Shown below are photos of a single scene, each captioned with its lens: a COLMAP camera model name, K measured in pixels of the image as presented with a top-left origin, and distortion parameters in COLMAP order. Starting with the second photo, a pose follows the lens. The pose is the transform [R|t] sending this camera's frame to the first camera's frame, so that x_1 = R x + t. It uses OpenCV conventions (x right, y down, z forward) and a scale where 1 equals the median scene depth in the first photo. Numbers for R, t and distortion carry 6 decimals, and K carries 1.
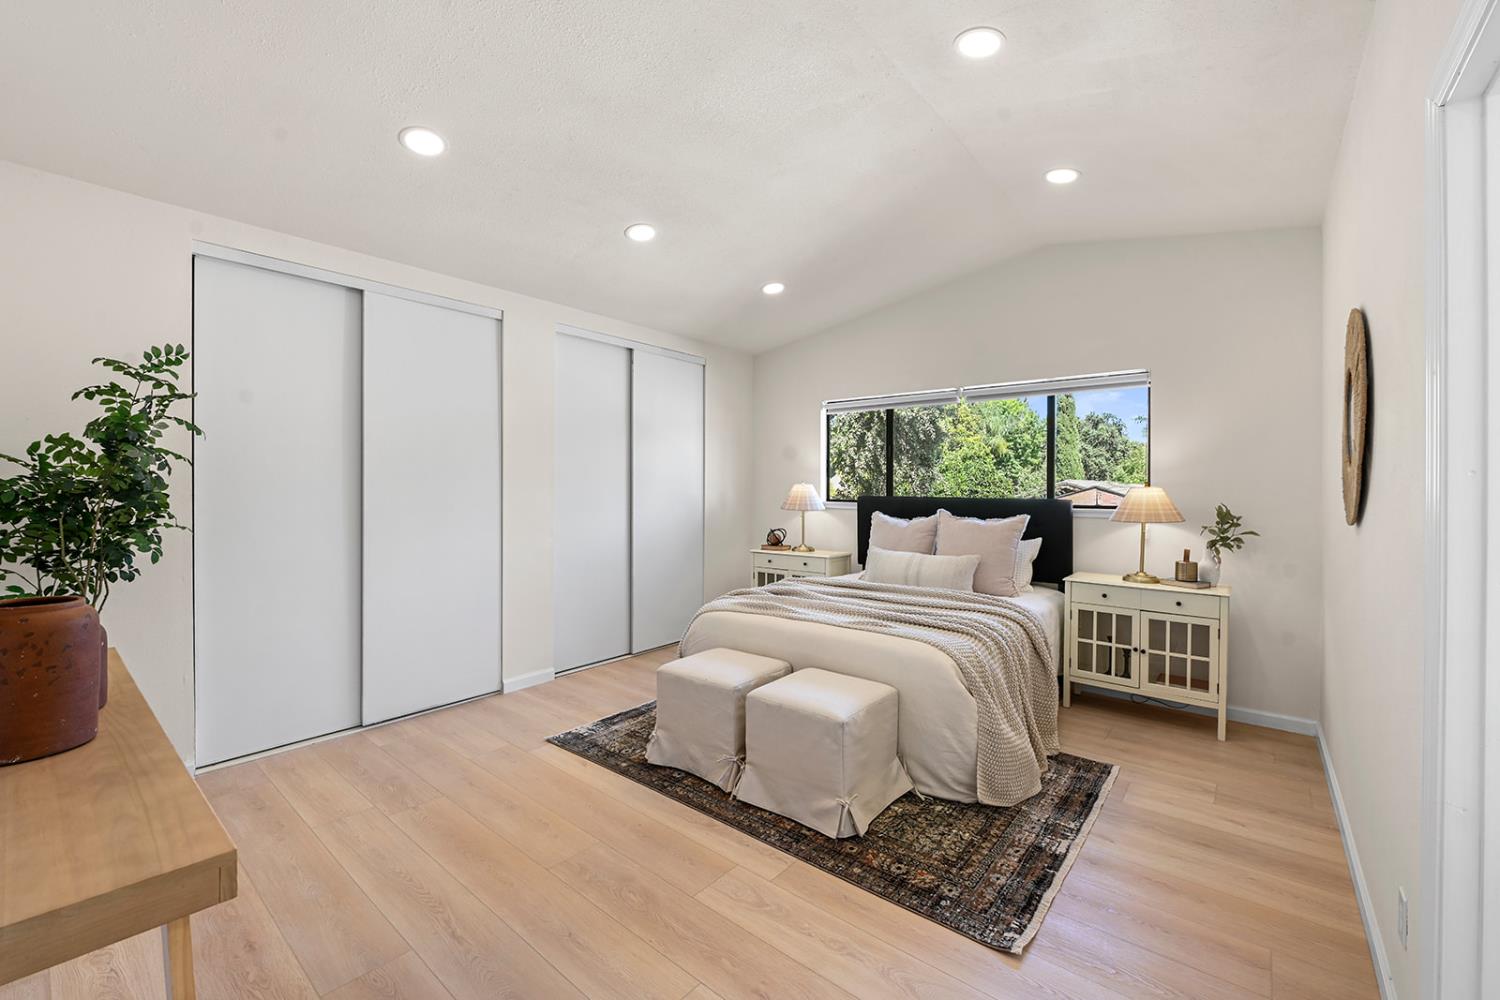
lens RADIAL K [[603.6, 0, 745.8], [0, 603.6, 485.2], [0, 0, 1]] dist [0.012100, 0.000084]
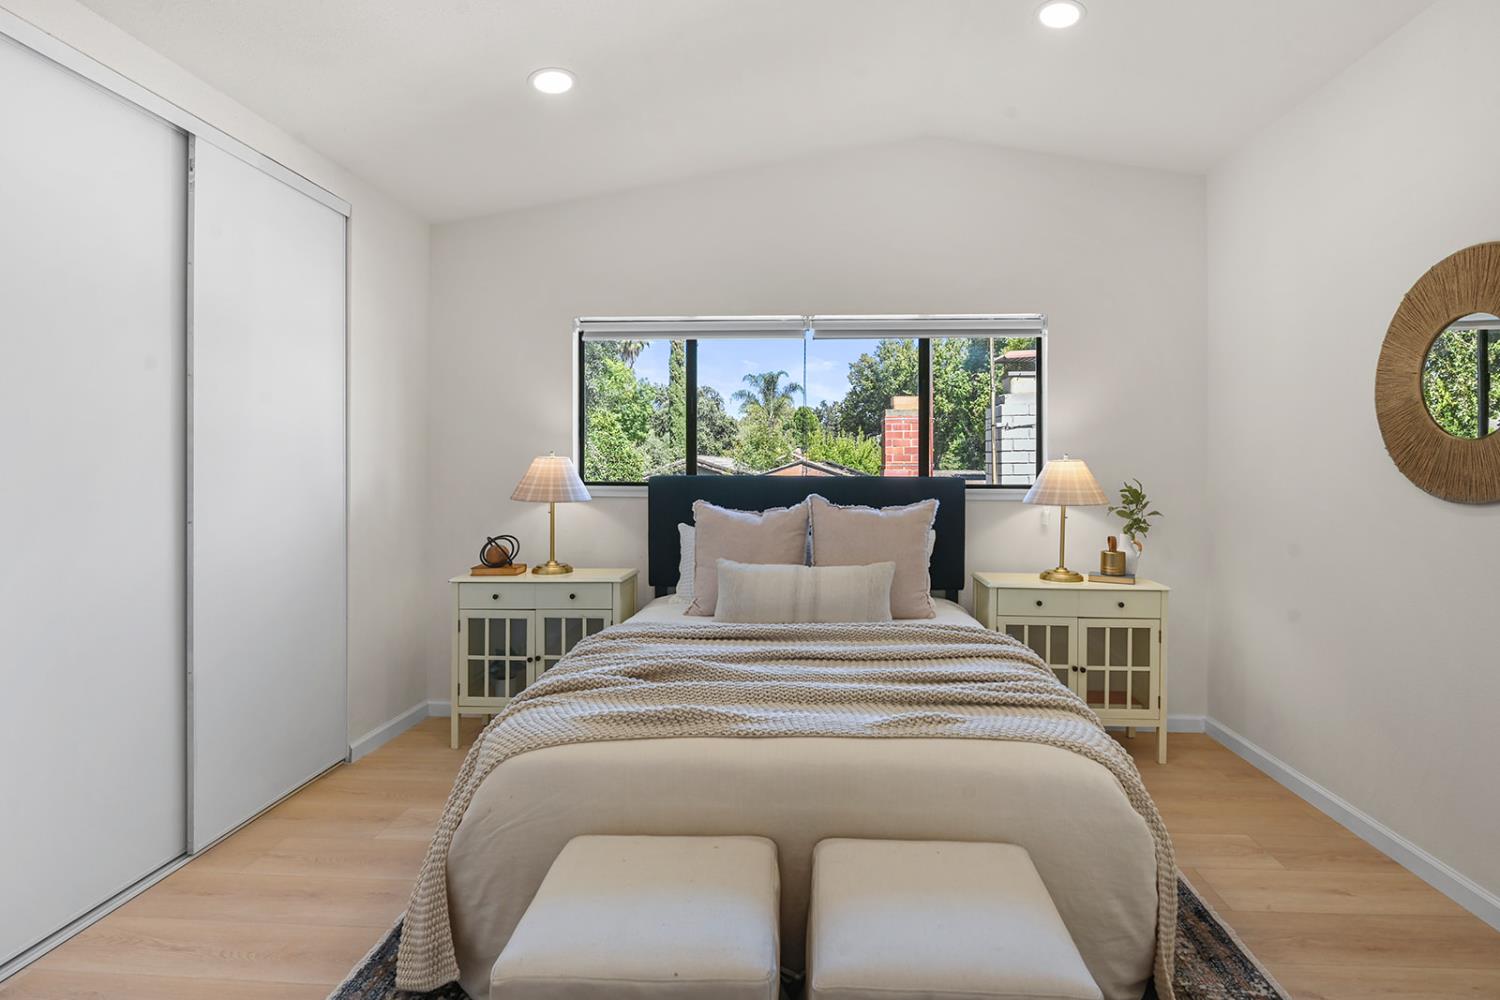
lens RADIAL K [[724.8, 0, 768.3], [0, 724.8, 461.9], [0, 0, 1]] dist [0.001163, 0.000031]
pose [[0.803941, 0.000223, 0.594710, -0.205767], [-0.000430, 1.000000, 0.000206, 0.004596], [-0.594710, -0.000422, 0.803941, 0.437761]]
